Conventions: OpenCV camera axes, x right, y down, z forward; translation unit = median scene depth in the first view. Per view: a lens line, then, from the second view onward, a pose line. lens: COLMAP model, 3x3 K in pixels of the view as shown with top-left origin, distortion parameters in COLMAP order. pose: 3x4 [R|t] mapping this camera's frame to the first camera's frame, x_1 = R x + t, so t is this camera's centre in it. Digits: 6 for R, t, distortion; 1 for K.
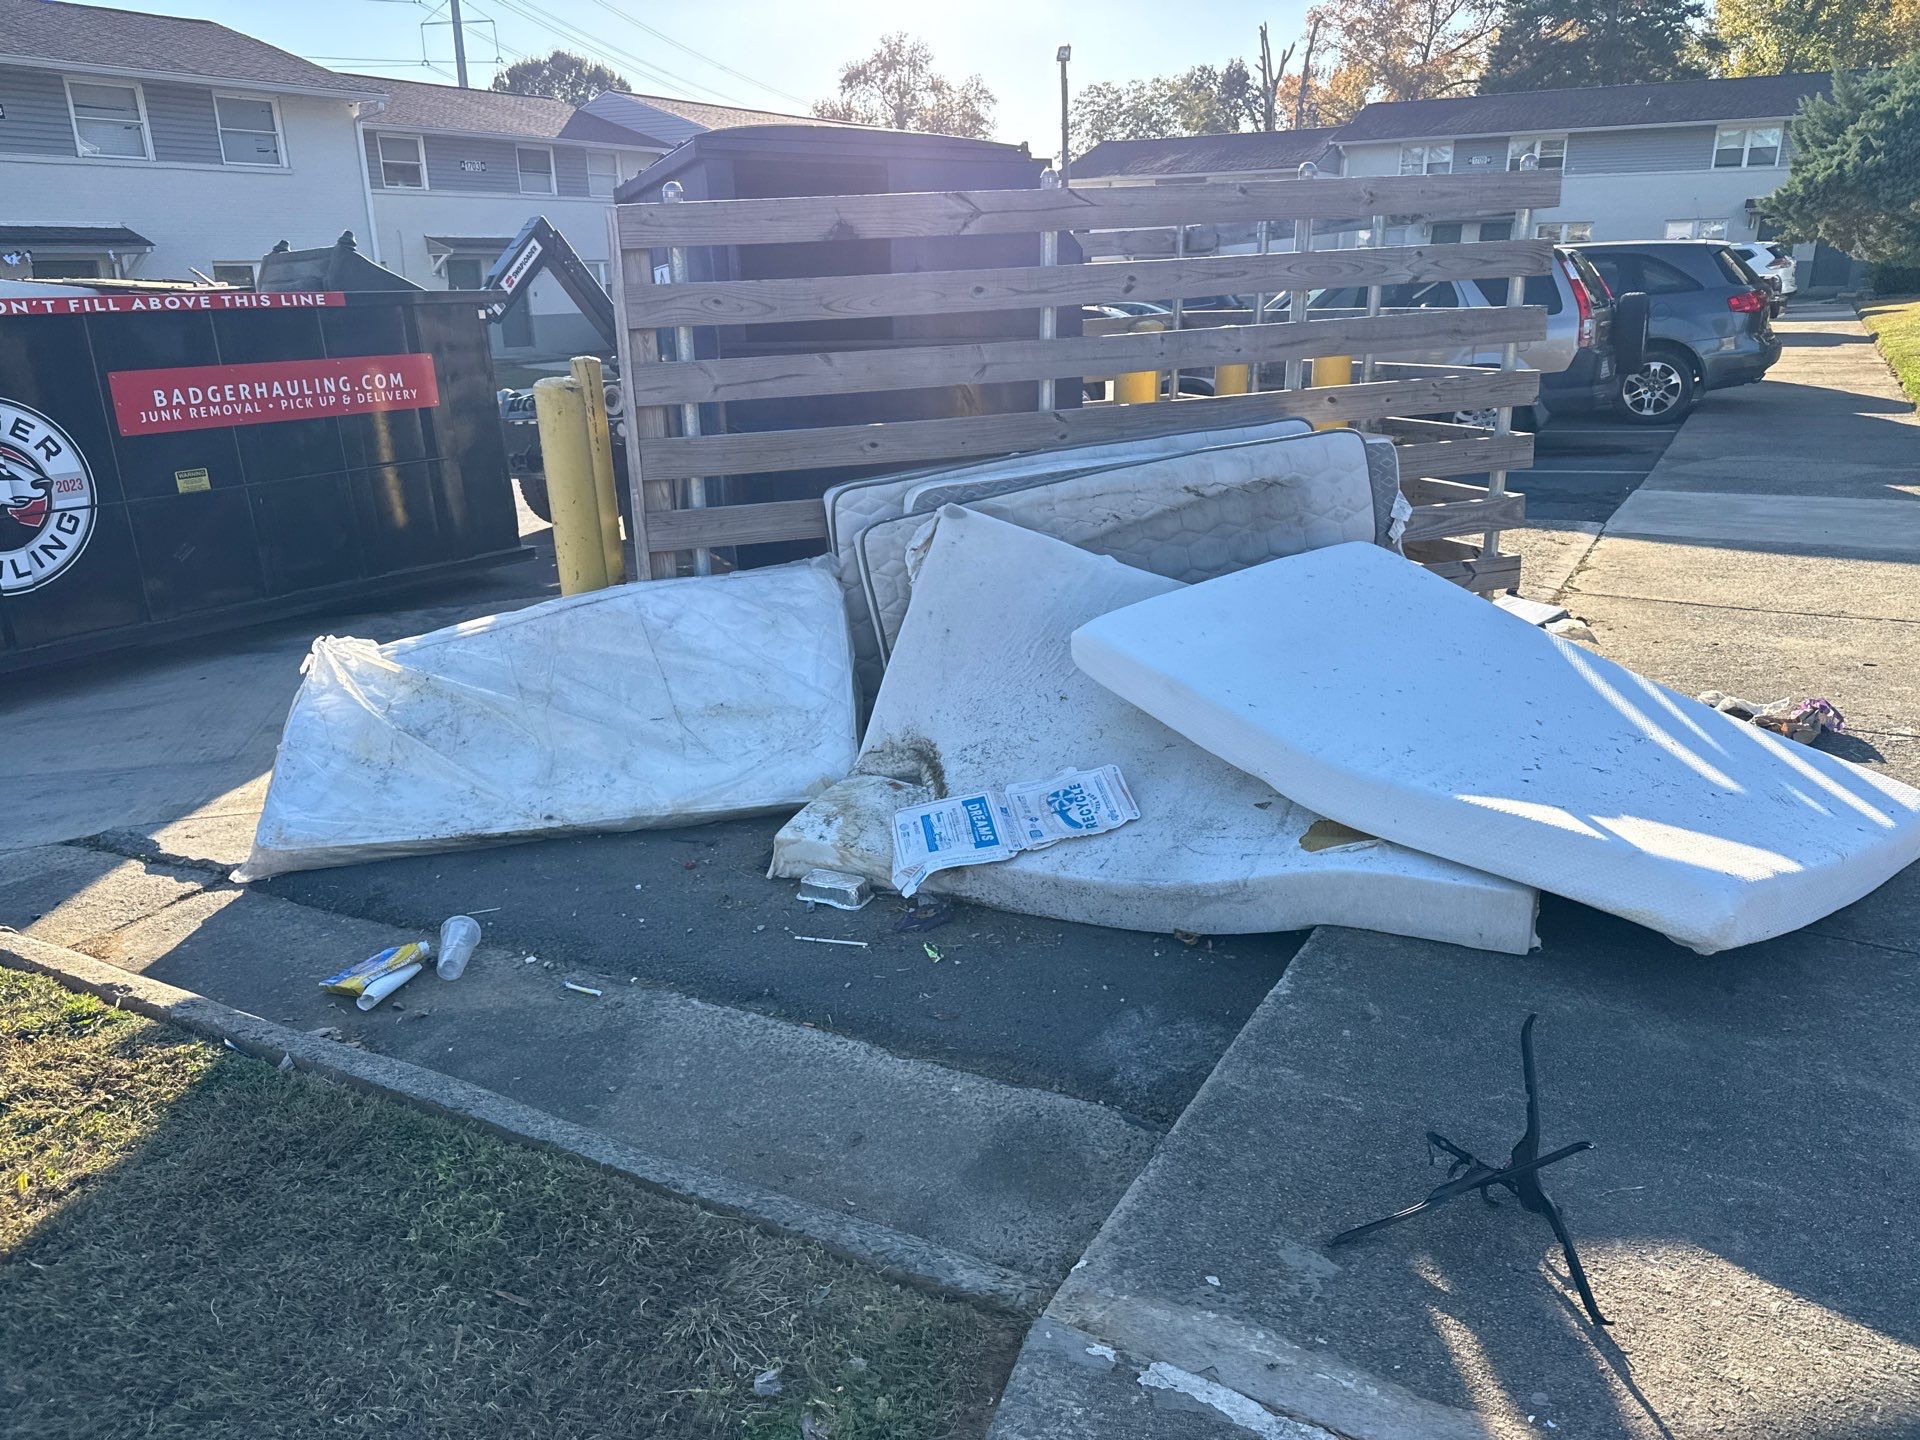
lens RADIAL K [[1336.9, 0, 952.7], [0, 1336.9, 710.3], [0, 0, 1]] dist [0.040043, -0.049634]
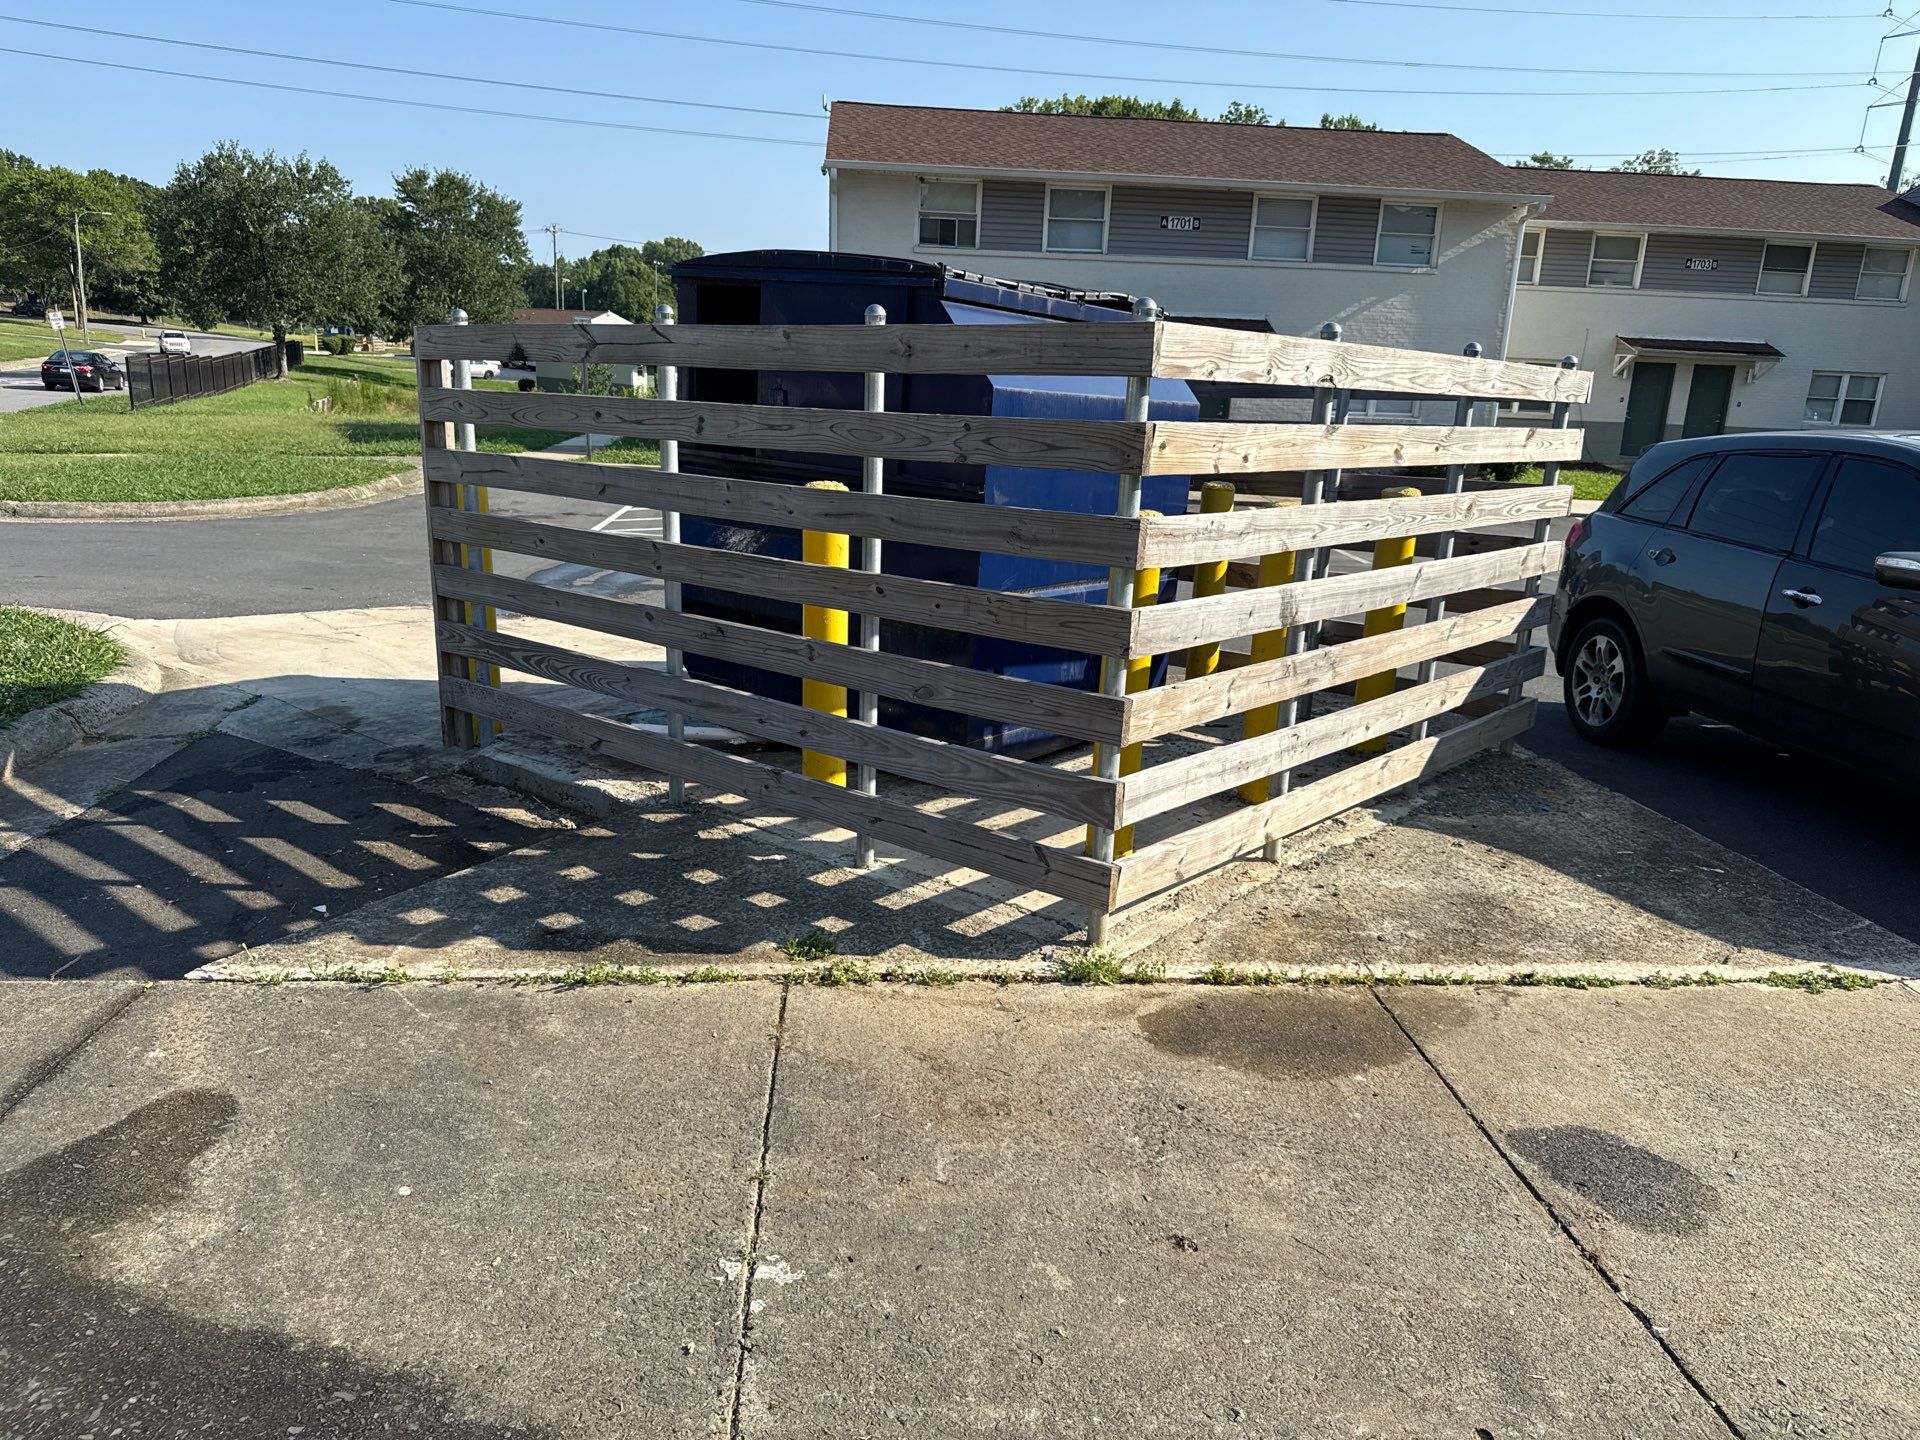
lens RADIAL K [[1319.9, 0, 960.0], [0, 1319.9, 720.0], [0, 0, 1]] dist [0.150306, -0.198092]
pose [[0.582679, 0.261716, -0.769409, 0.796600], [-0.303948, 0.948202, 0.092350, -0.204697], [0.753724, 0.180050, 0.632046, 0.449794]]
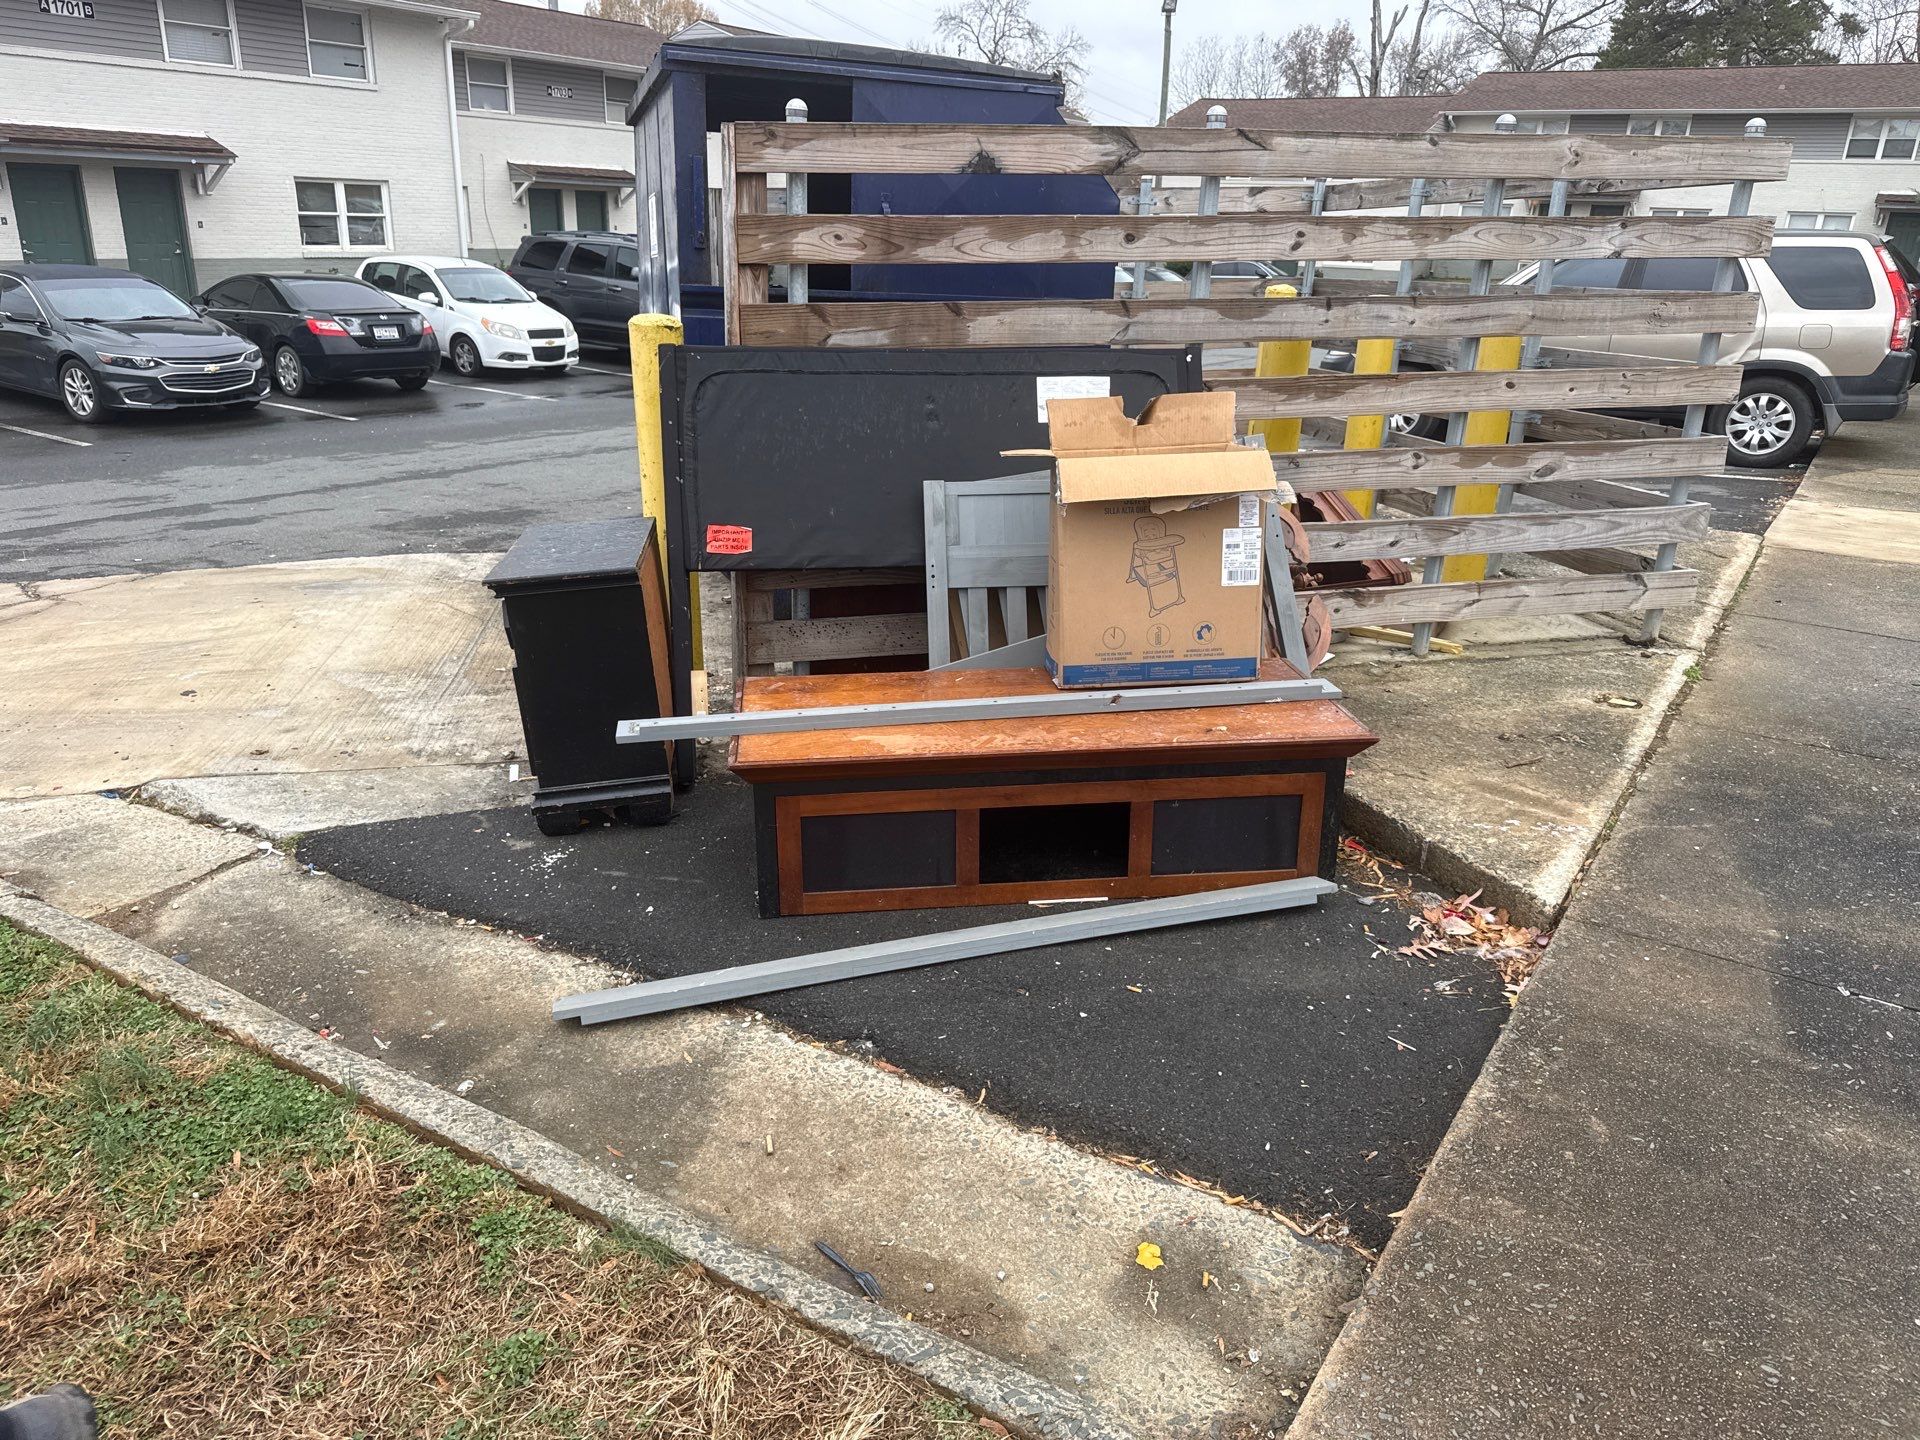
lens RADIAL K [[1349.5, 0, 953.0], [0, 1349.5, 728.8], [0, 0, 1]] dist [0.002659, -0.010458]
pose [[0.997274, 0.064743, -0.035389, -0.033186], [-0.063206, 0.997077, 0.042933, -0.015620], [0.038066, -0.040579, 0.998451, 0.067659]]
